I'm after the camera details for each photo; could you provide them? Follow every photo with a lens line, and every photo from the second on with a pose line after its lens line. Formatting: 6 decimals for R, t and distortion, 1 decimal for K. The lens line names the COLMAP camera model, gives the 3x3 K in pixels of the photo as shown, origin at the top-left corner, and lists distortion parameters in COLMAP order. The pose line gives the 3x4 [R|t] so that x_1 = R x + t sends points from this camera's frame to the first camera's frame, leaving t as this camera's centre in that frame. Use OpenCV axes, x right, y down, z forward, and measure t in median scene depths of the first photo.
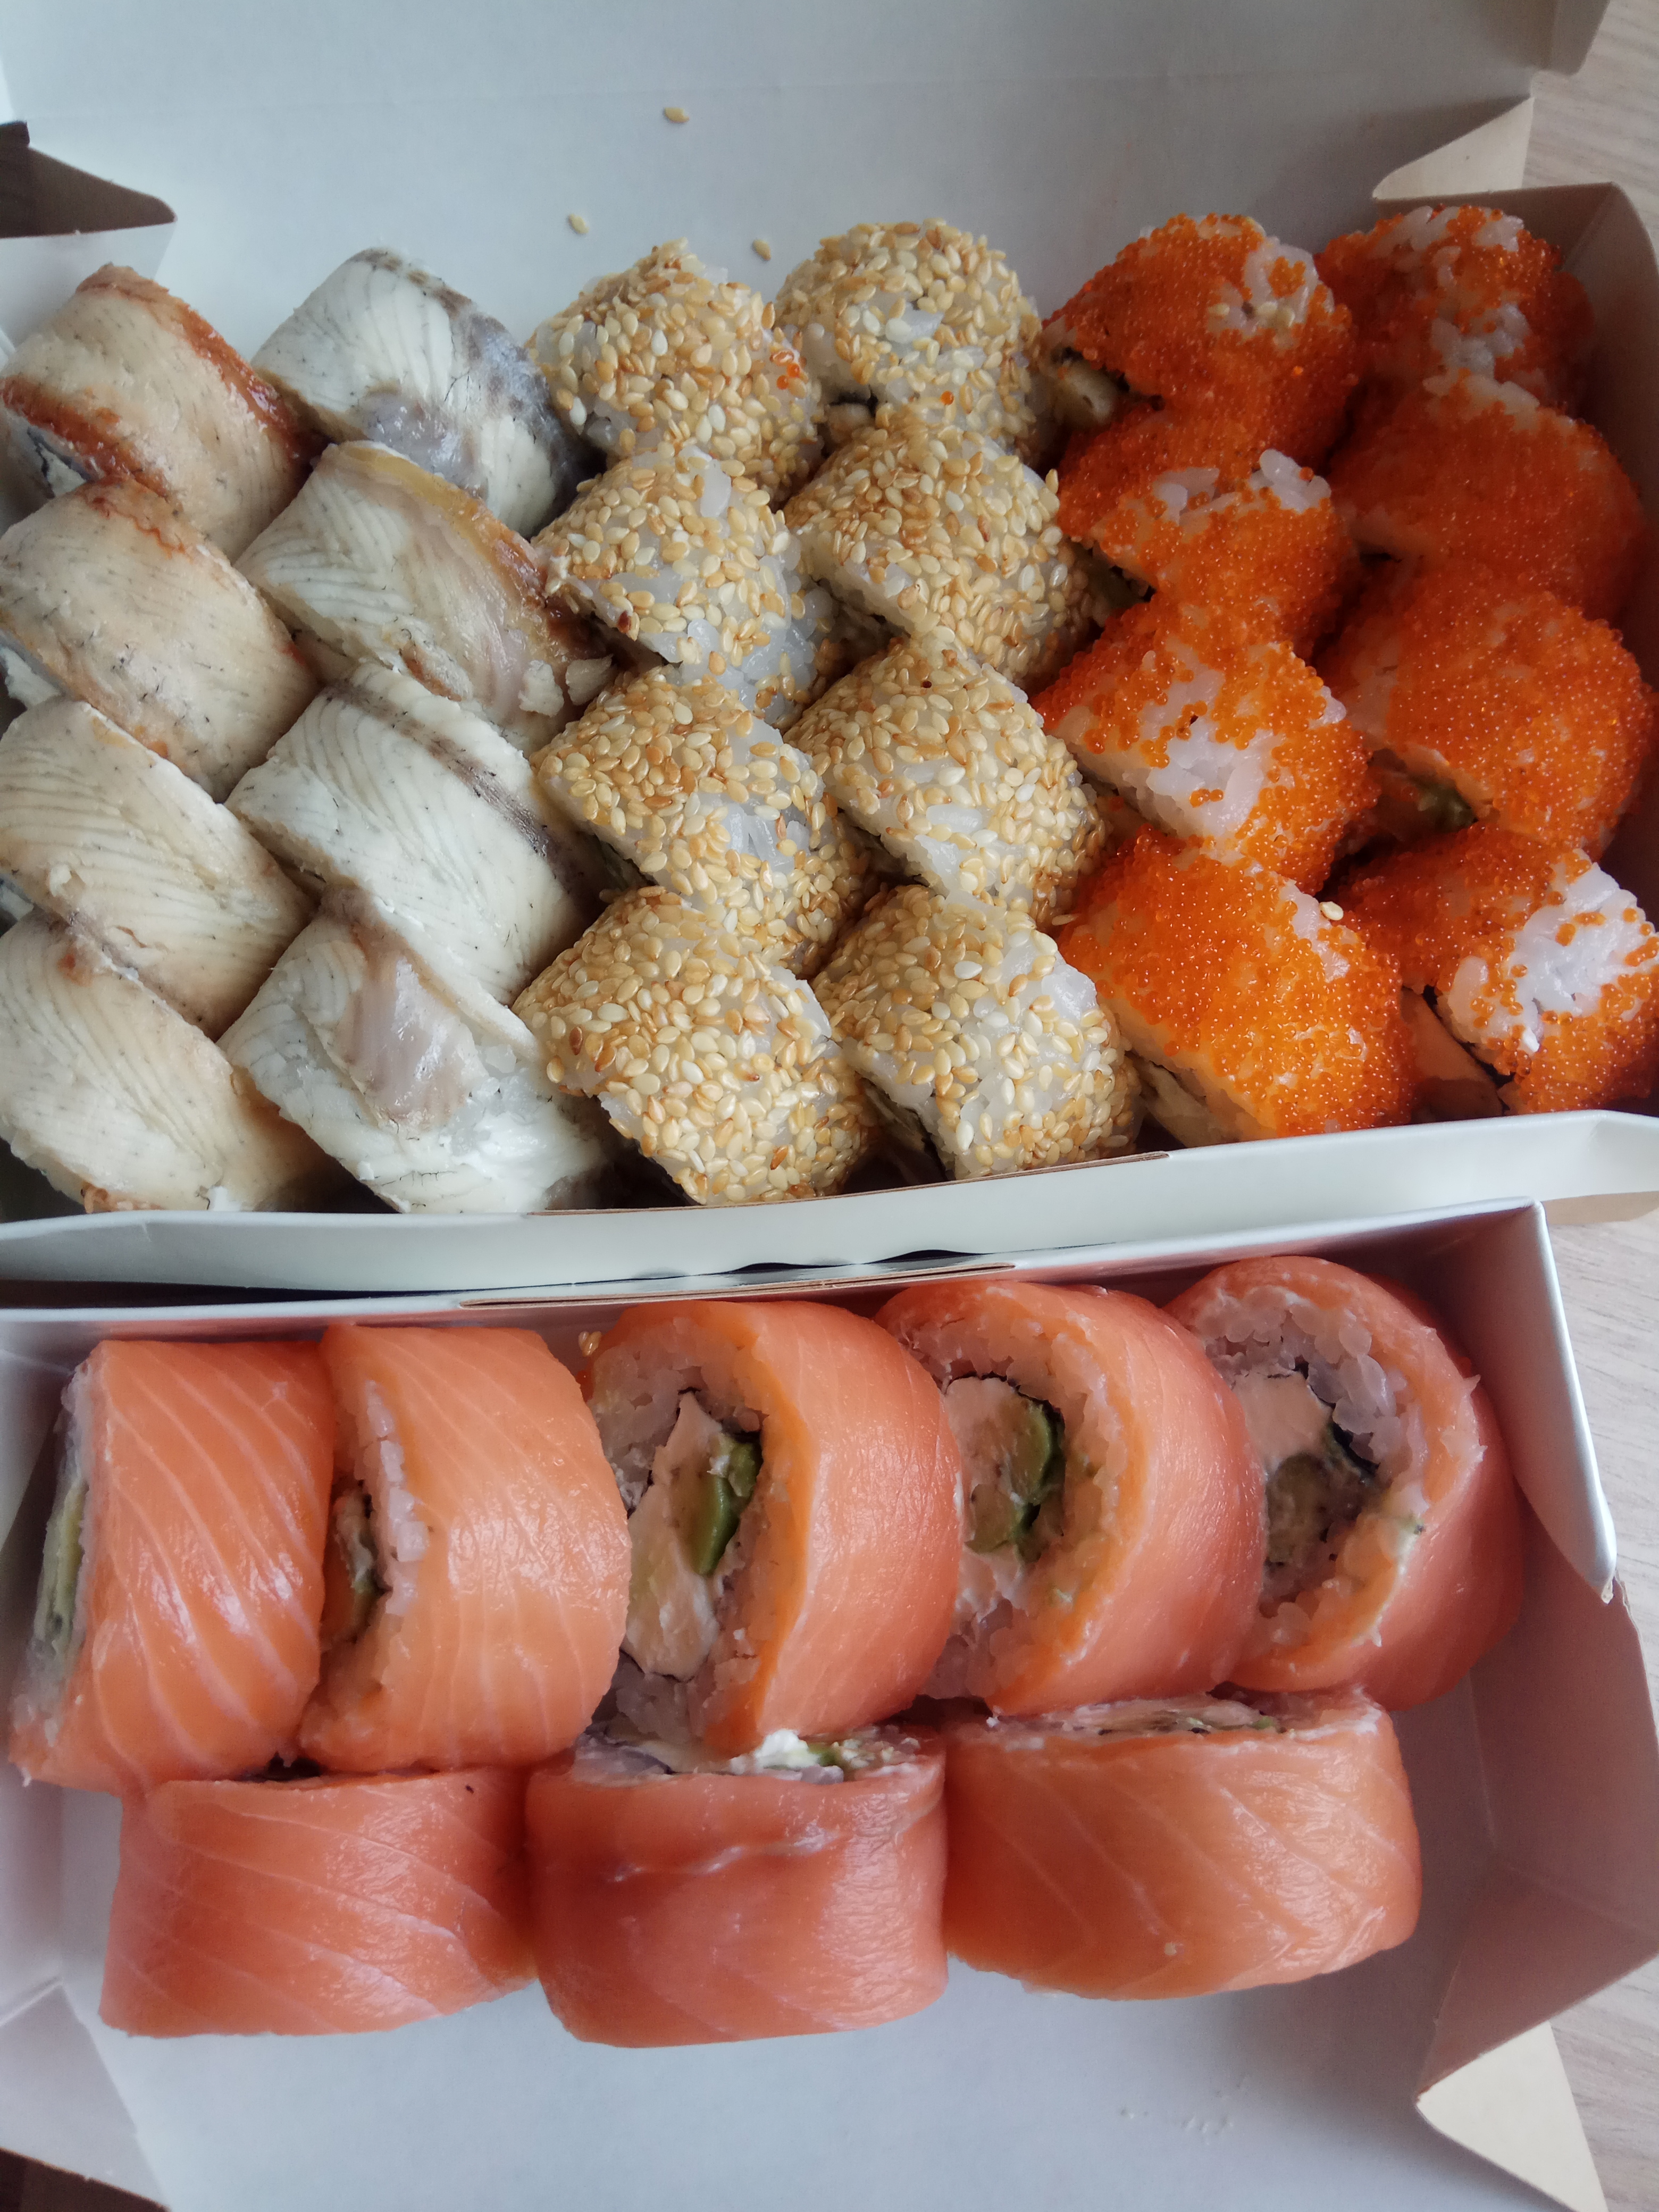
lens RADIAL K [[1723.5, 0, 829.5], [0, 1723.5, 1106.0], [0, 0, 1]] dist [0.078772, -0.101527]
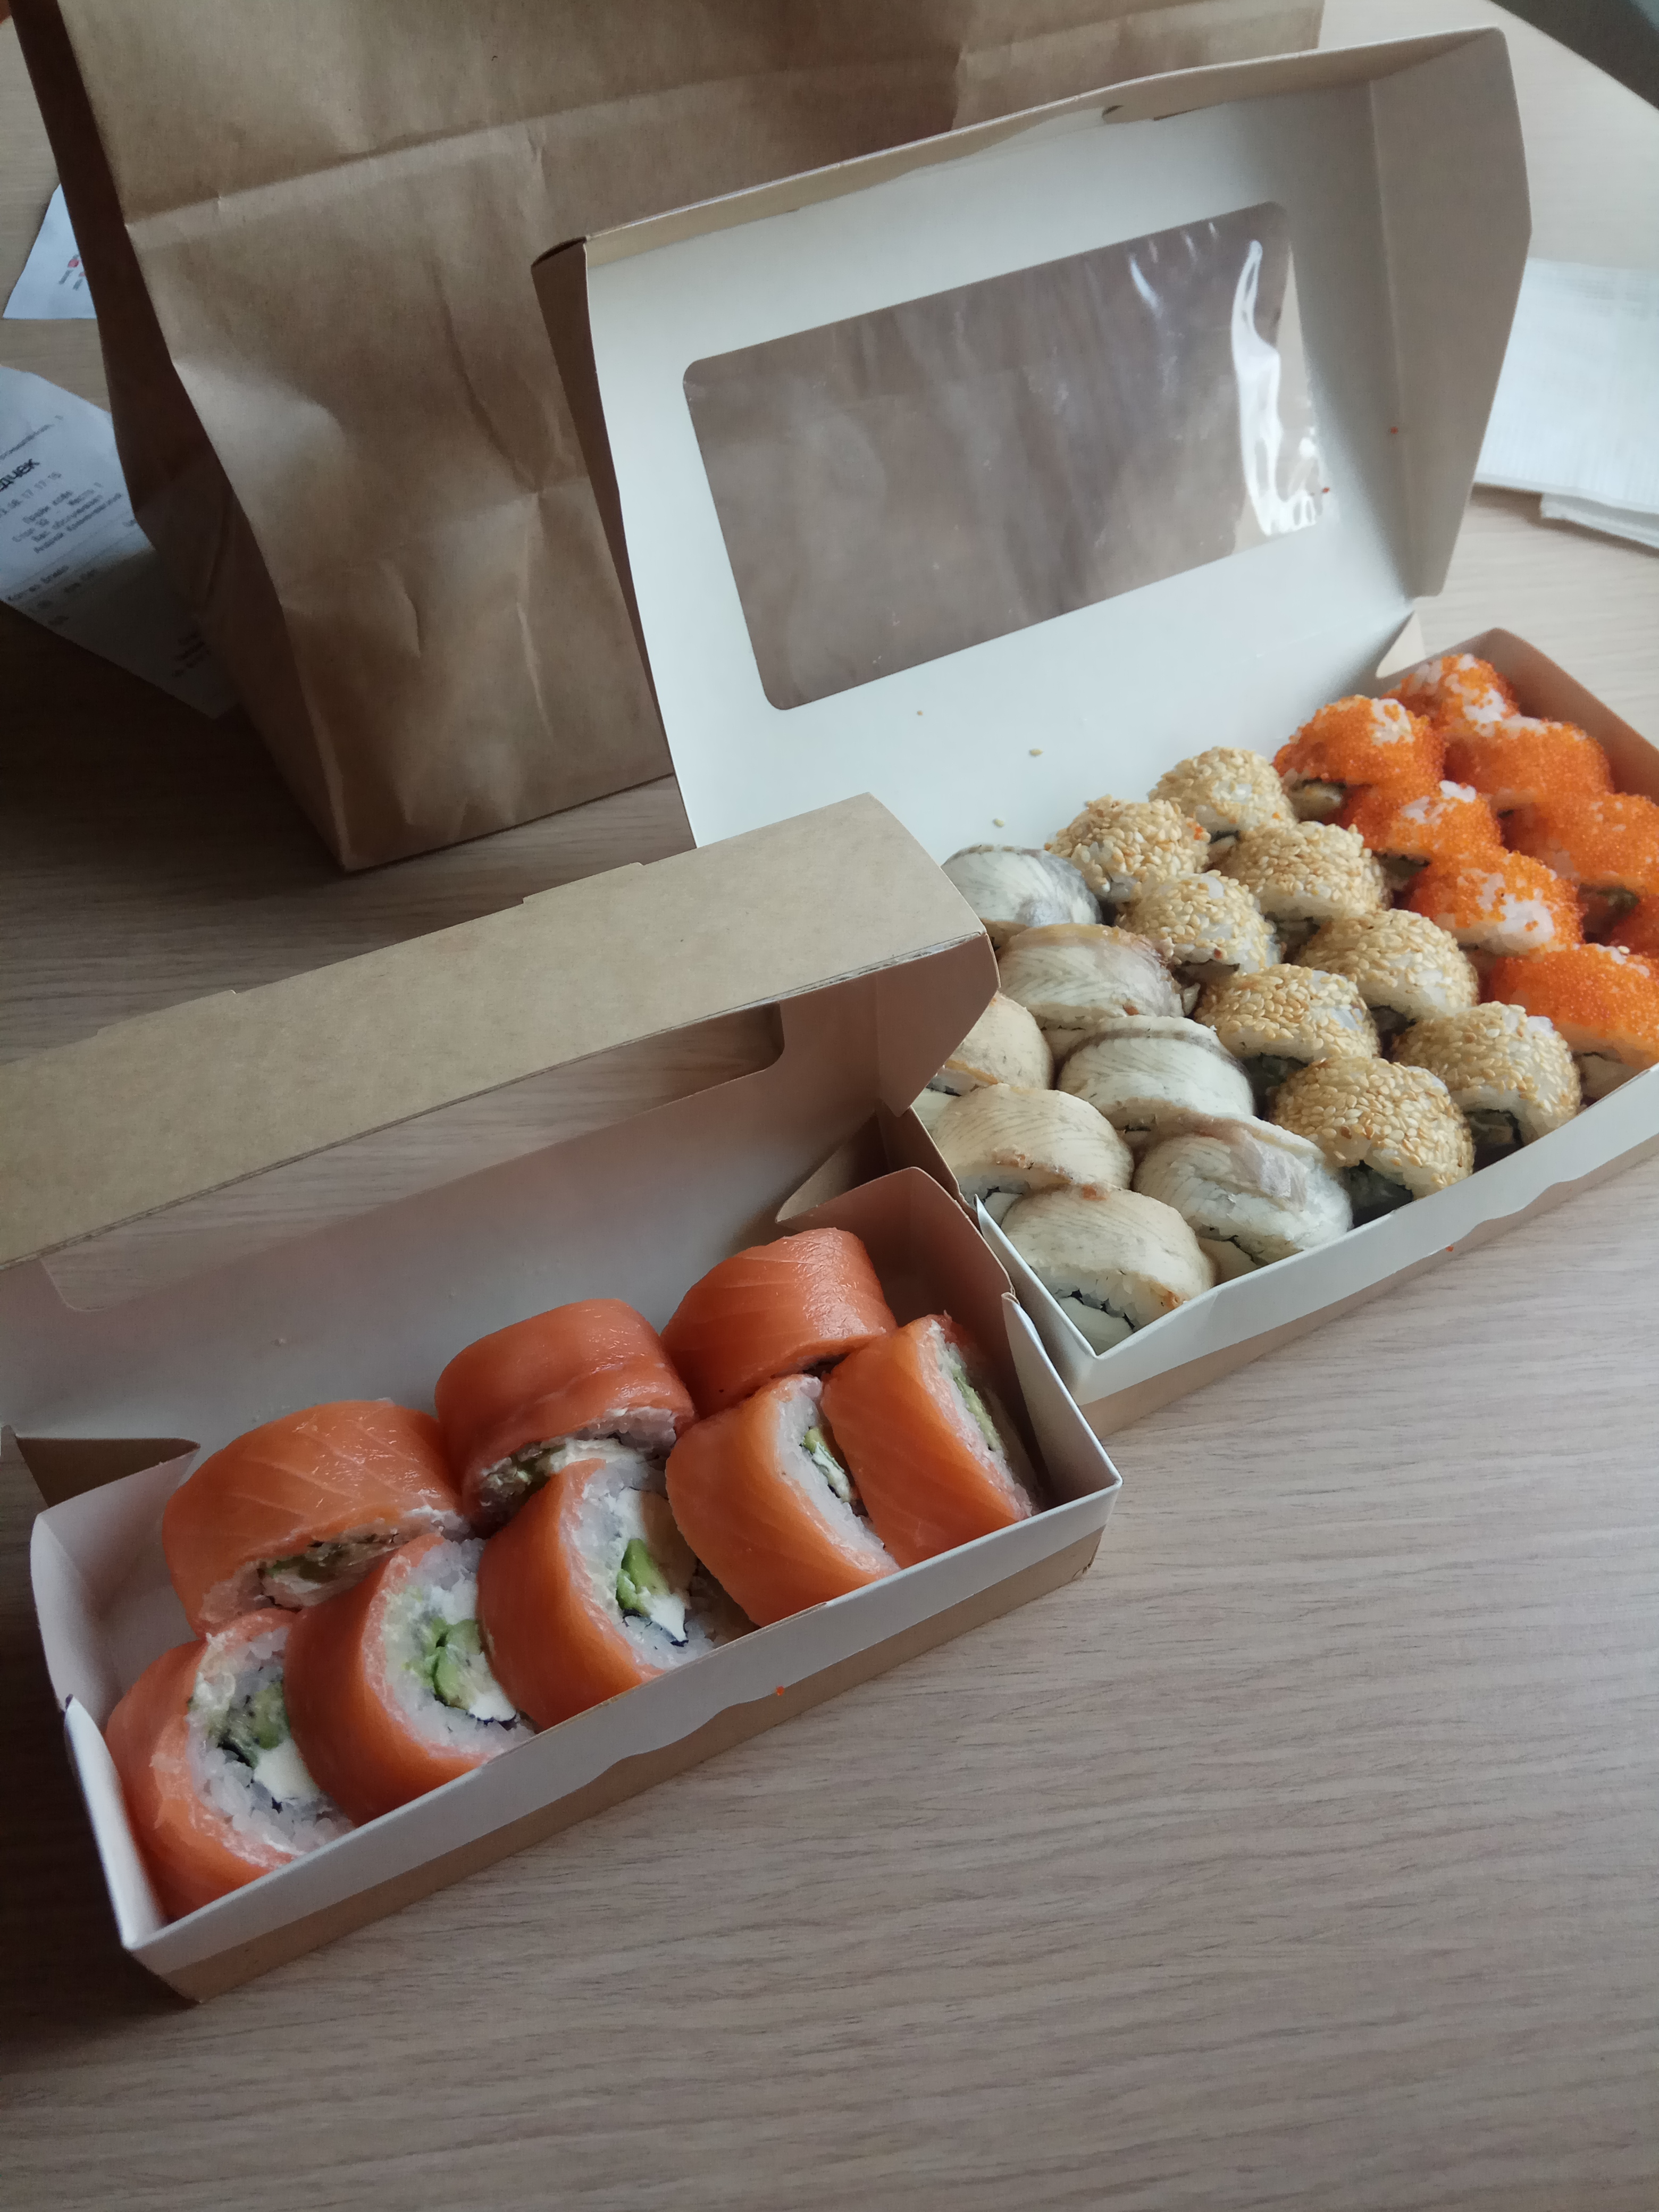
lens RADIAL K [[1723.5, 0, 829.5], [0, 1723.5, 1106.0], [0, 0, 1]] dist [0.078772, -0.101527]
pose [[0.900429, -0.345132, 0.264787, -1.032000], [0.419818, 0.848888, -0.321157, 0.274583], [-0.113933, 0.400341, 0.909256, -0.554727]]
